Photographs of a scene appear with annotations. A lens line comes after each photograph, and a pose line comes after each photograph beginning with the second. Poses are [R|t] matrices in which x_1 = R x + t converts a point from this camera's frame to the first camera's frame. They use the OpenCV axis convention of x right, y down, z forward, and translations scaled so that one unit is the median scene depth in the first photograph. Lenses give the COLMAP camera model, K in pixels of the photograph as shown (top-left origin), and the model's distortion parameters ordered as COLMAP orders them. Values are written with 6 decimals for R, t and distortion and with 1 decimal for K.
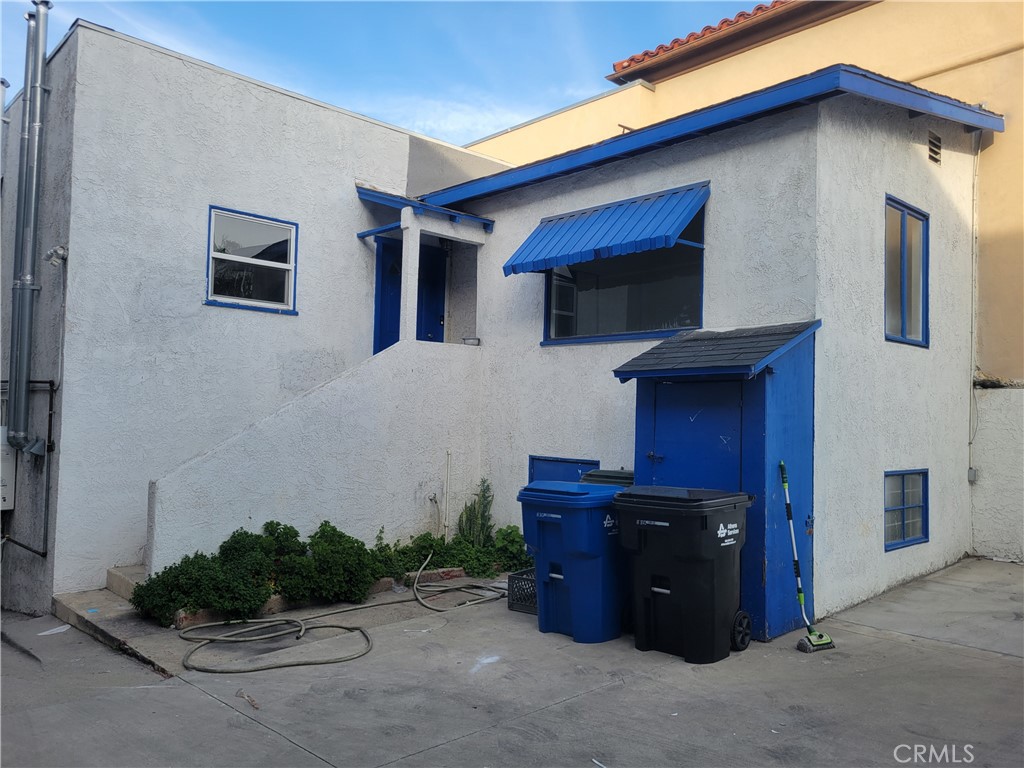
lens RADIAL K [[767.9, 0, 497.1], [0, 767.9, 376.2], [0, 0, 1]] dist [0.055850, -0.047407]
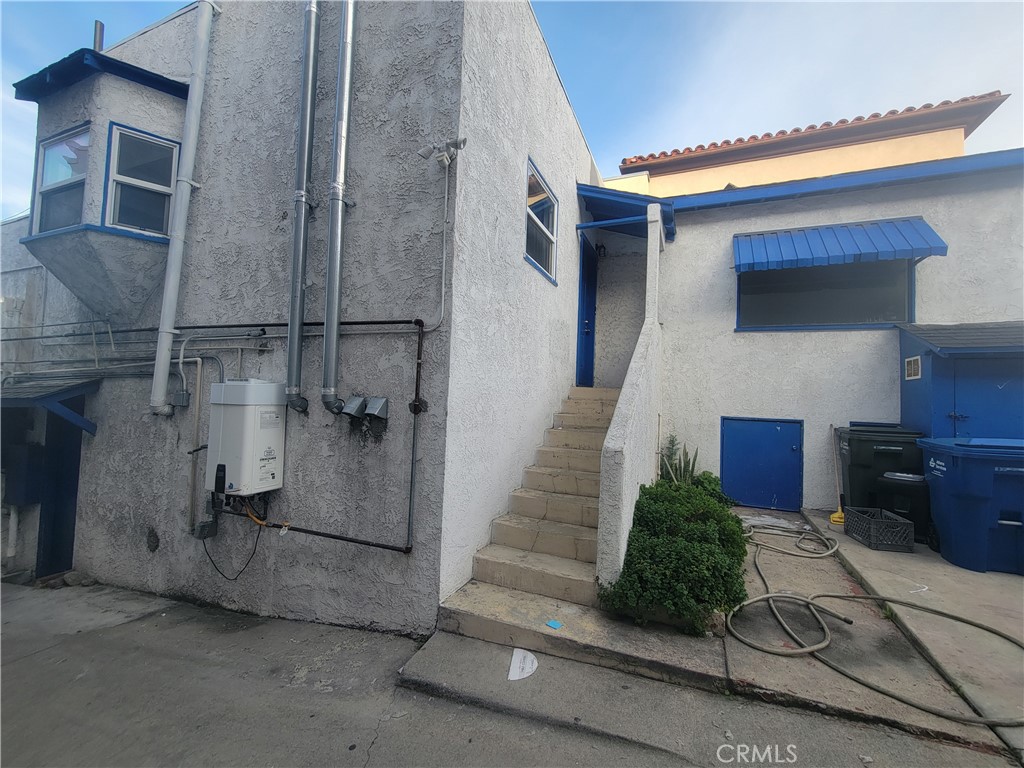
lens RADIAL K [[417.3, 0, 519.7], [0, 417.3, 382.1], [0, 0, 1]] dist [0.000111, -0.000611]
pose [[0.909474, 0.028332, 0.414795, -0.642291], [-0.036761, 0.999248, 0.012351, 0.057137], [-0.414133, -0.026481, 0.909831, 0.580795]]
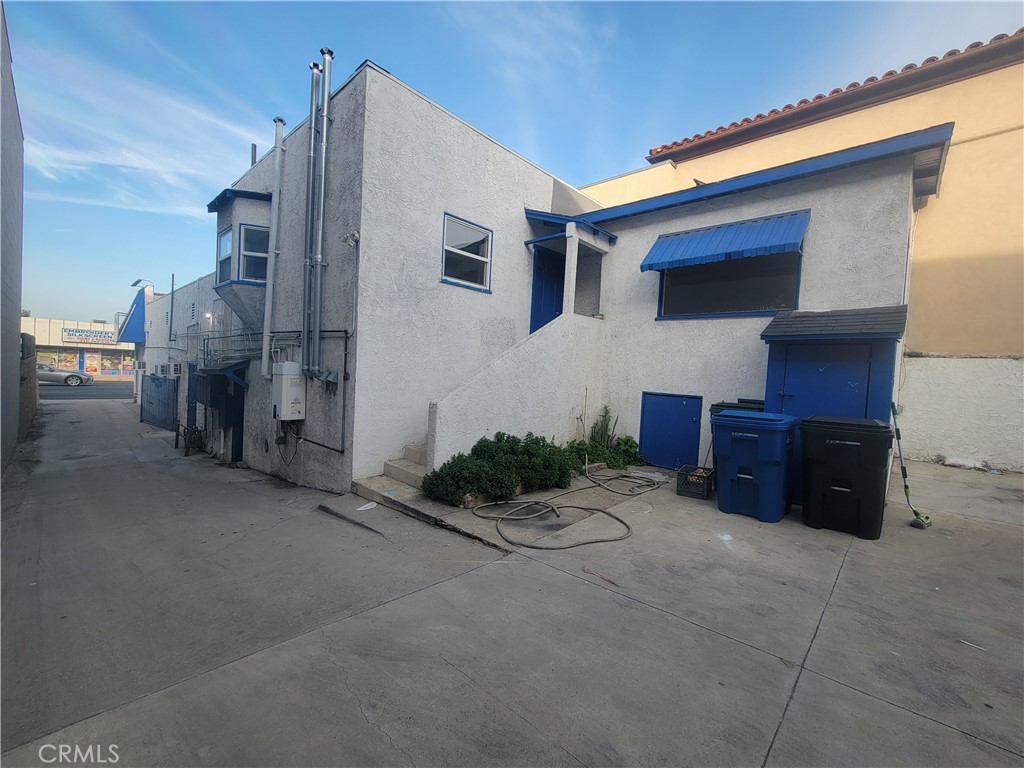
lens RADIAL K [[417.3, 0, 519.7], [0, 417.3, 382.1], [0, 0, 1]] dist [0.000111, -0.000611]
pose [[0.996249, 0.025946, 0.082553, -0.315759], [-0.032658, 0.996177, 0.081024, 0.027953], [-0.080135, -0.083416, 0.993288, 0.215978]]
